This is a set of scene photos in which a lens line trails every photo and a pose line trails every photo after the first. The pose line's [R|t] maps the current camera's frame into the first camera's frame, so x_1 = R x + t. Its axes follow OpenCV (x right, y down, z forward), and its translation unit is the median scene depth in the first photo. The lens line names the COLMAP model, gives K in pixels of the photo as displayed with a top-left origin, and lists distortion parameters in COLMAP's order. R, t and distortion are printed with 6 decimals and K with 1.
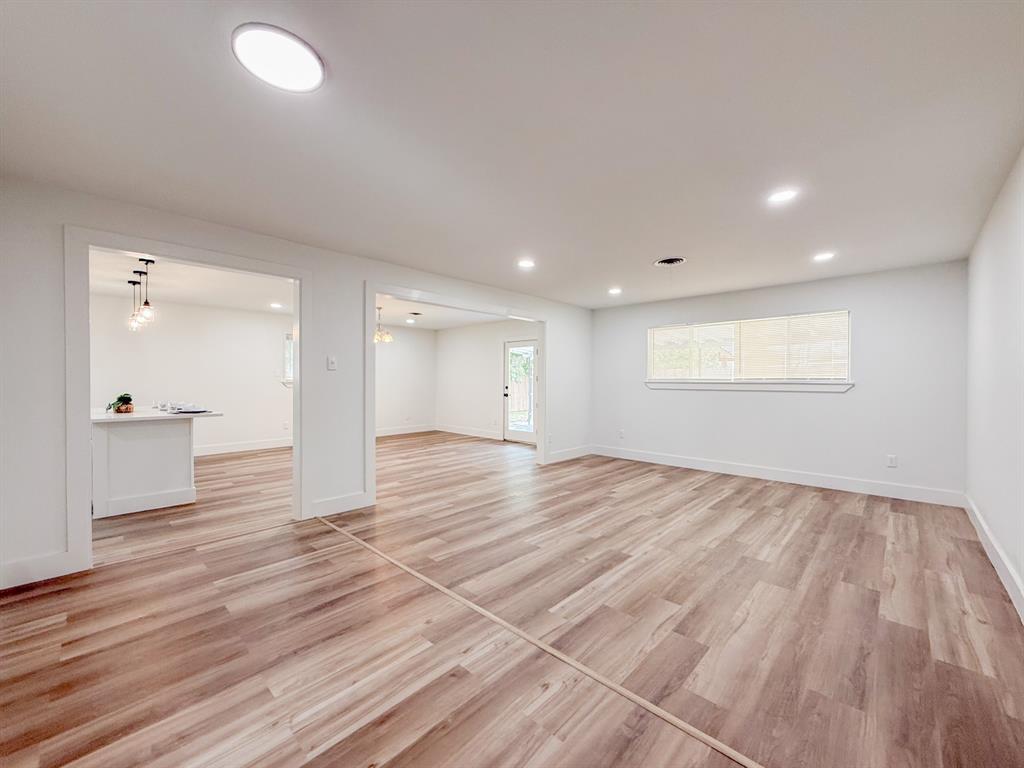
lens RADIAL K [[408.9, 0, 510.6], [0, 408.9, 384.8], [0, 0, 1]] dist [-0.001069, 0.000258]
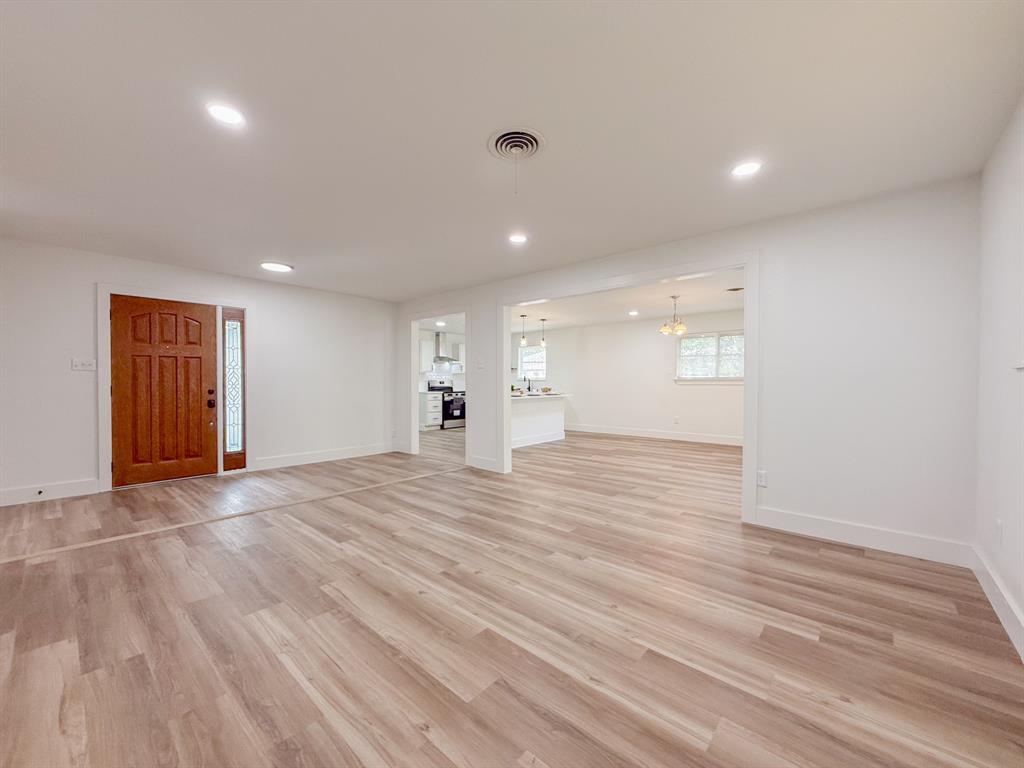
lens RADIAL K [[408.9, 0, 510.6], [0, 408.9, 384.8], [0, 0, 1]] dist [-0.001069, 0.000258]
pose [[0.040071, 0.006203, -0.999178, 1.154624], [-0.012948, 0.999900, 0.005688, 0.014907], [0.999113, 0.012709, 0.040147, 1.204784]]
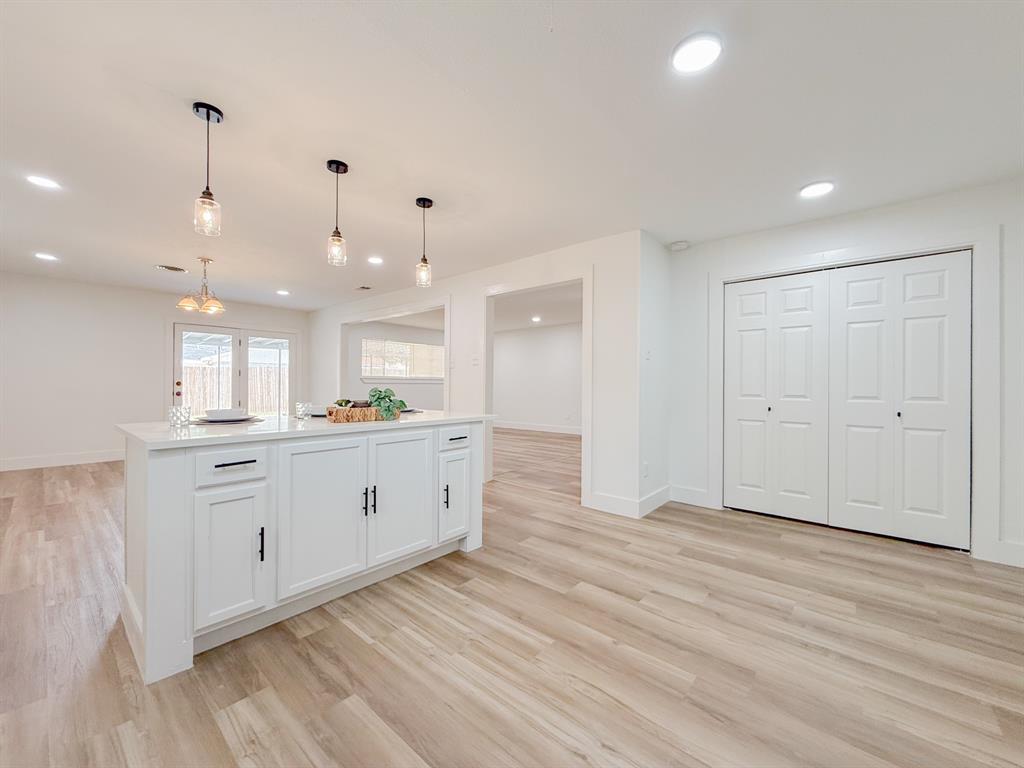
lens RADIAL K [[408.9, 0, 510.6], [0, 408.9, 384.8], [0, 0, 1]] dist [-0.001069, 0.000258]
pose [[-0.048500, -0.004009, 0.998815, -2.004848], [0.004742, 0.999980, 0.004244, 0.022475], [-0.998812, 0.004942, -0.048480, 1.094384]]
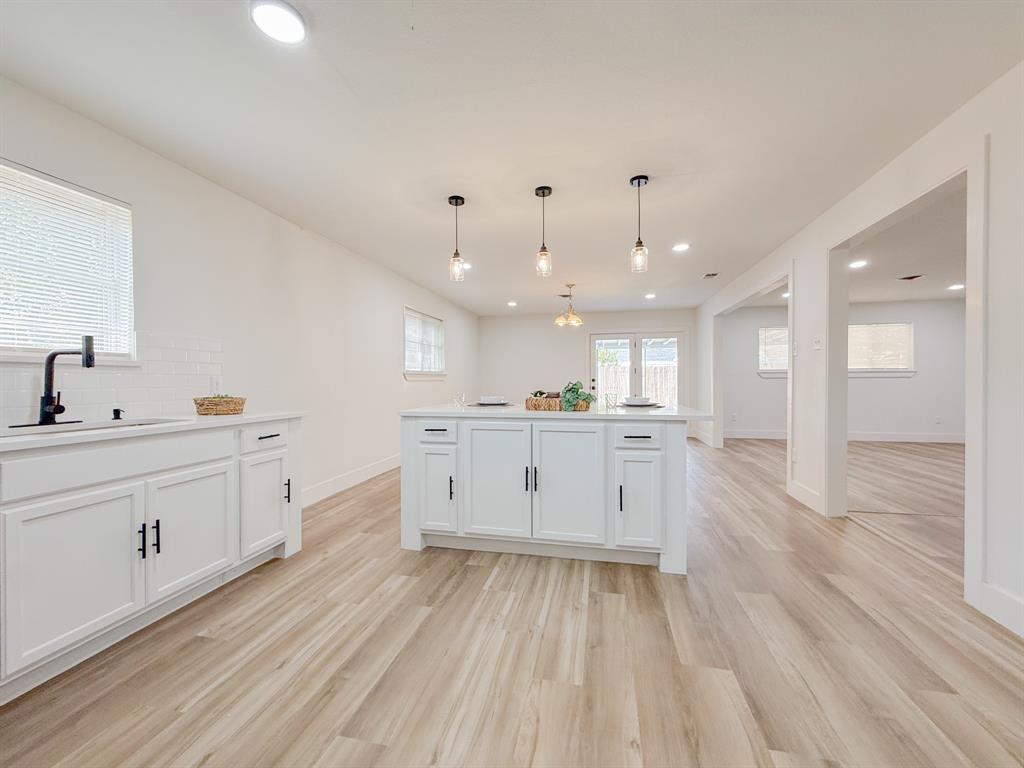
lens RADIAL K [[408.9, 0, 510.6], [0, 408.9, 384.8], [0, 0, 1]] dist [-0.001069, 0.000258]
pose [[0.854685, -0.011978, 0.519008, -1.759717], [0.013360, 0.999910, 0.001075, 0.035713], [-0.518975, 0.006015, 0.854769, 0.666687]]
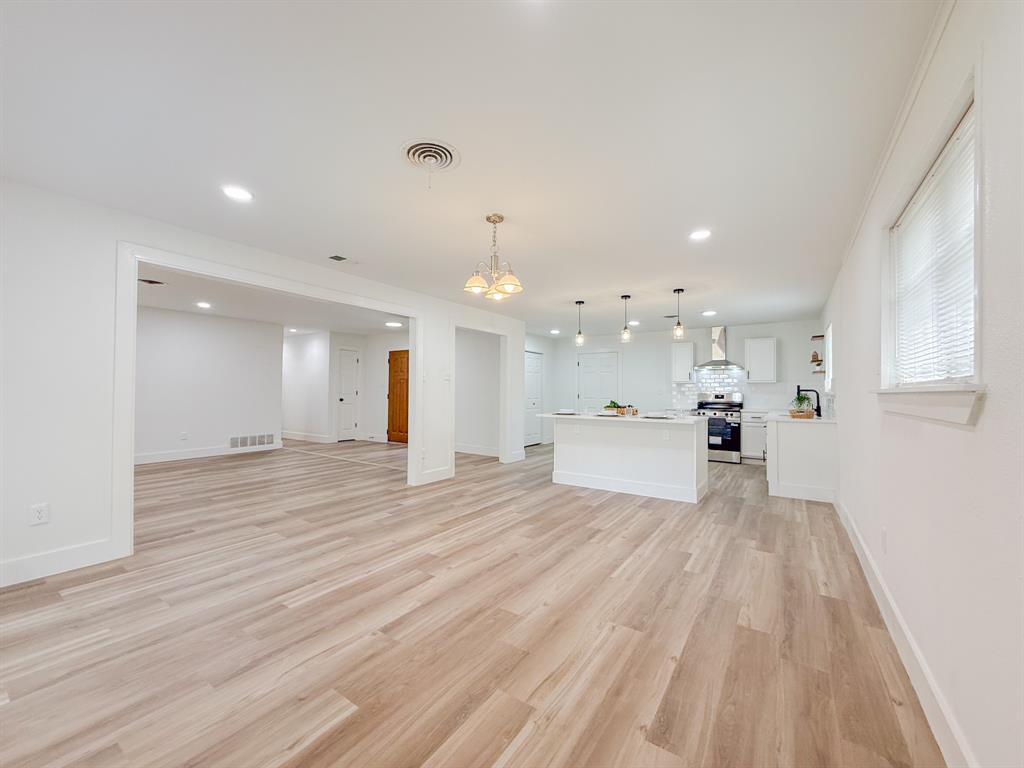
lens RADIAL K [[408.9, 0, 510.6], [0, 408.9, 384.8], [0, 0, 1]] dist [-0.001069, 0.000258]
pose [[-0.985935, -0.012866, -0.166634, -0.535616], [-0.012158, 0.999912, -0.005269, -0.016726], [0.166687, -0.003169, -0.986005, 2.873974]]
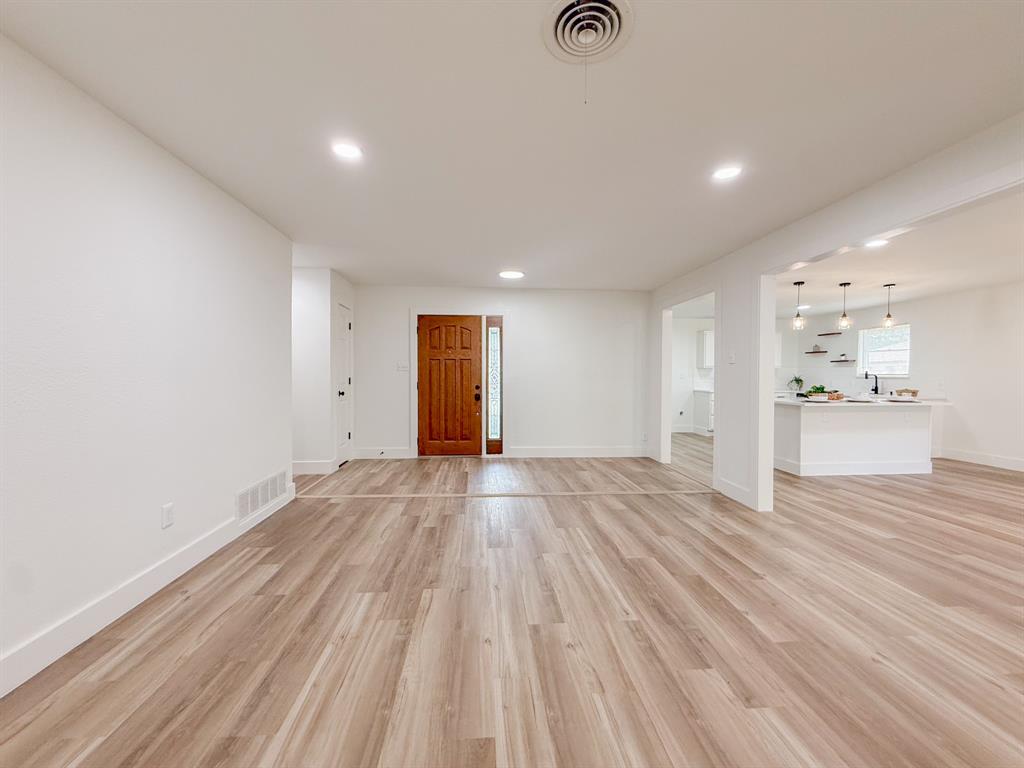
lens RADIAL K [[408.9, 0, 510.6], [0, 408.9, 384.8], [0, 0, 1]] dist [-0.001069, 0.000258]
pose [[-0.666995, 0.014040, -0.744930, 0.868012], [-0.013776, 0.999419, 0.031172, -0.006486], [0.744935, 0.031054, -0.666414, 1.476658]]
